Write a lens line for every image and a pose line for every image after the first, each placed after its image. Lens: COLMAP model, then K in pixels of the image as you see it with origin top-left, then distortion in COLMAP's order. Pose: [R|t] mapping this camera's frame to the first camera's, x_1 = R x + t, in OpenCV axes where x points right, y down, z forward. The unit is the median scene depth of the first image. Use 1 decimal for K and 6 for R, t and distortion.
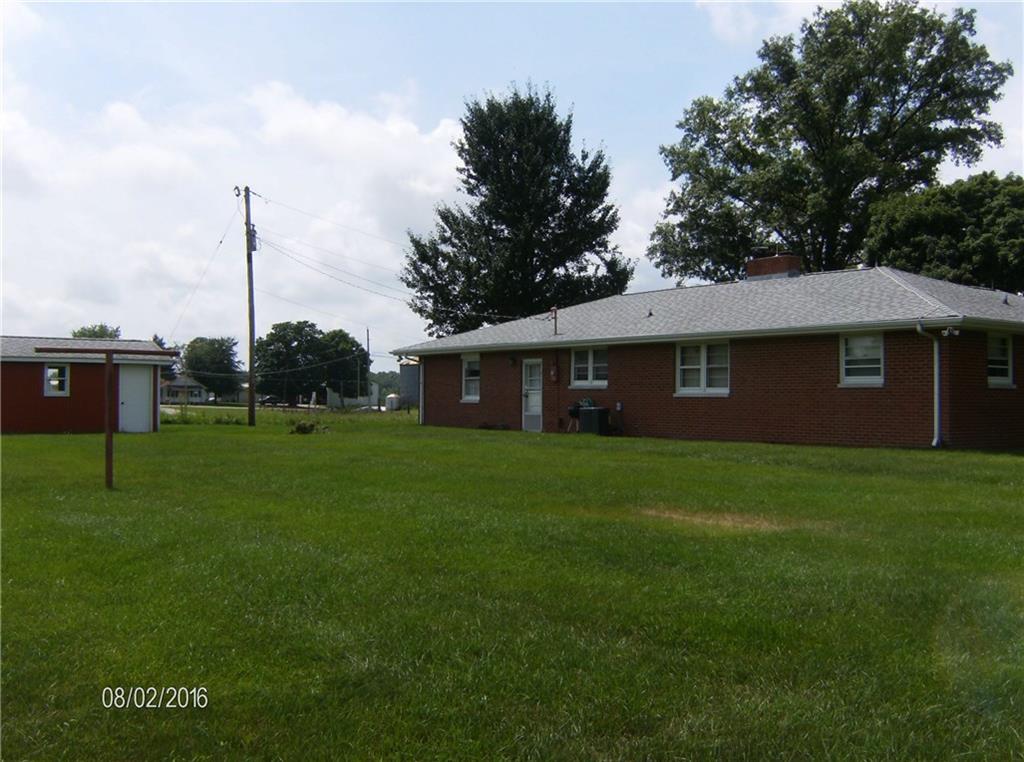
lens RADIAL K [[1087.7, 0, 512.0], [0, 1087.7, 381.0], [0, 0, 1]] dist [-0.151529, 0.110810]
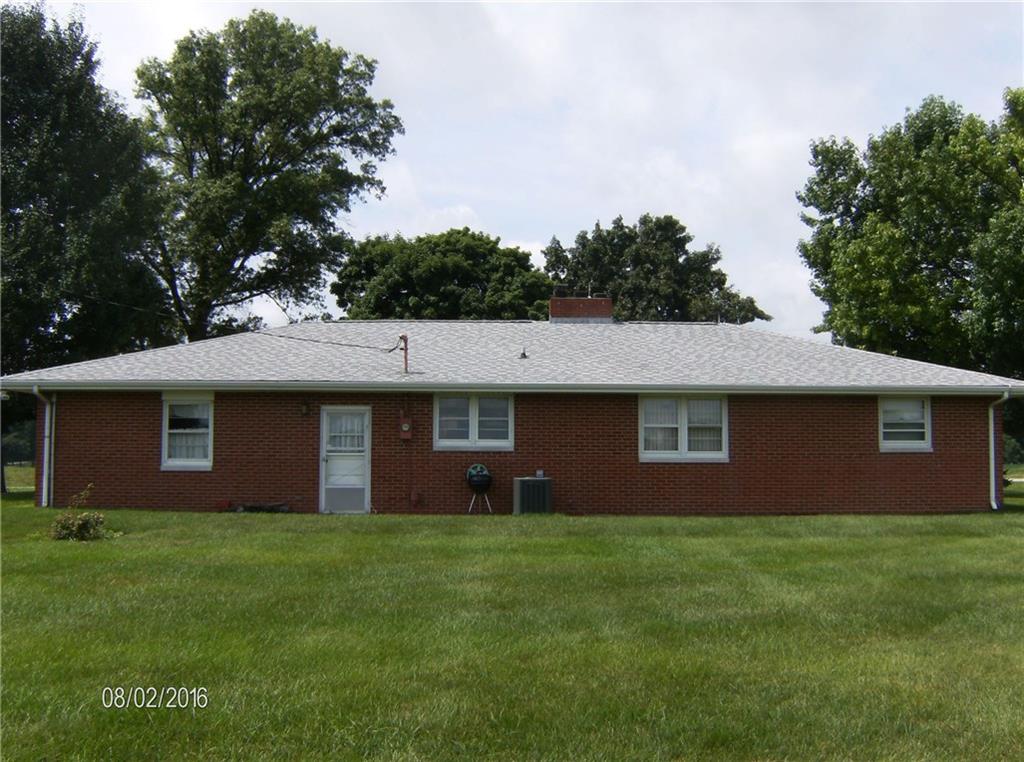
lens RADIAL K [[1087.7, 0, 512.0], [0, 1087.7, 381.0], [0, 0, 1]] dist [-0.151529, 0.110810]
pose [[0.562420, 0.053403, 0.825125, -0.508371], [-0.014059, 0.998386, -0.055034, -0.000053], [-0.826732, 0.019352, 0.562263, 0.567196]]
